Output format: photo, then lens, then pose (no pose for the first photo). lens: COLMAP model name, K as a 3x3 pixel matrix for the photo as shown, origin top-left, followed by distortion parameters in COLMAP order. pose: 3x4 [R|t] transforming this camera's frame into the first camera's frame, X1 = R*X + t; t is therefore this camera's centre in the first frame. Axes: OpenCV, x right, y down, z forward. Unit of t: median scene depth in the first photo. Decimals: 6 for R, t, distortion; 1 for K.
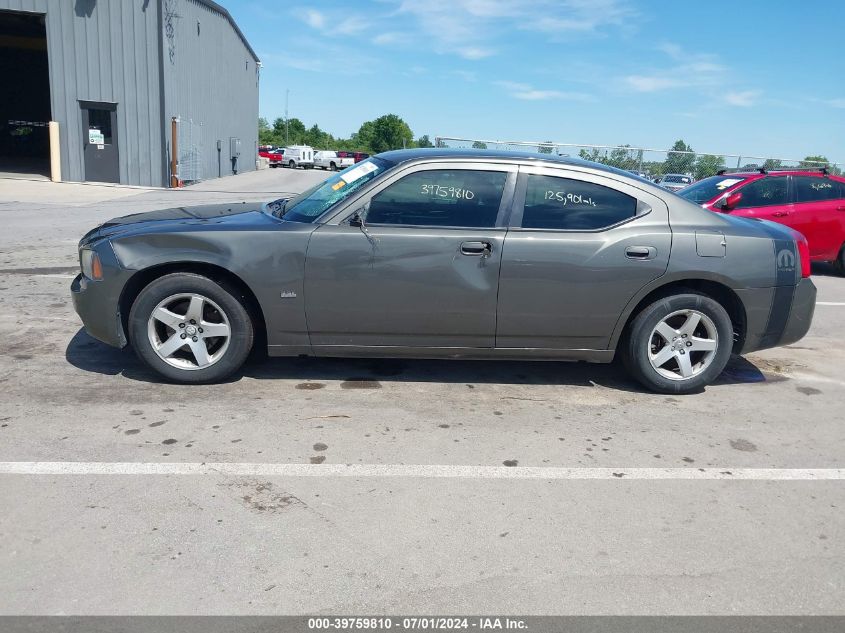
lens RADIAL K [[665.3, 0, 422.5], [0, 665.3, 316.5], [0, 0, 1]] dist [-0.000265, -0.005217]
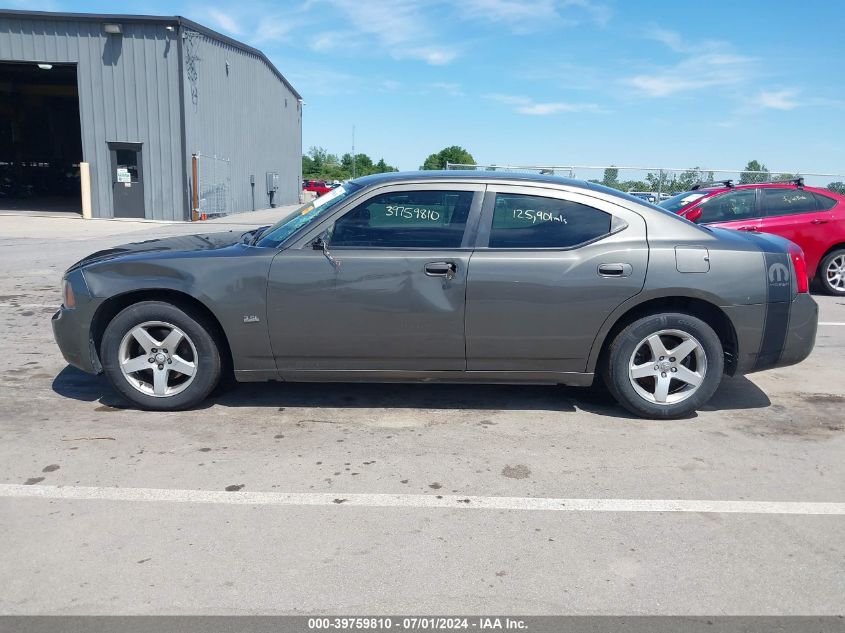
lens RADIAL K [[662.9, 0, 423.4], [0, 662.9, 302.3], [0, 0, 1]] dist [-0.011850, -0.003479]
pose [[0.994867, -0.018709, -0.099449, 0.142645], [0.012327, 0.997848, -0.064400, 0.008059], [0.100439, 0.062844, 0.992957, 0.029817]]
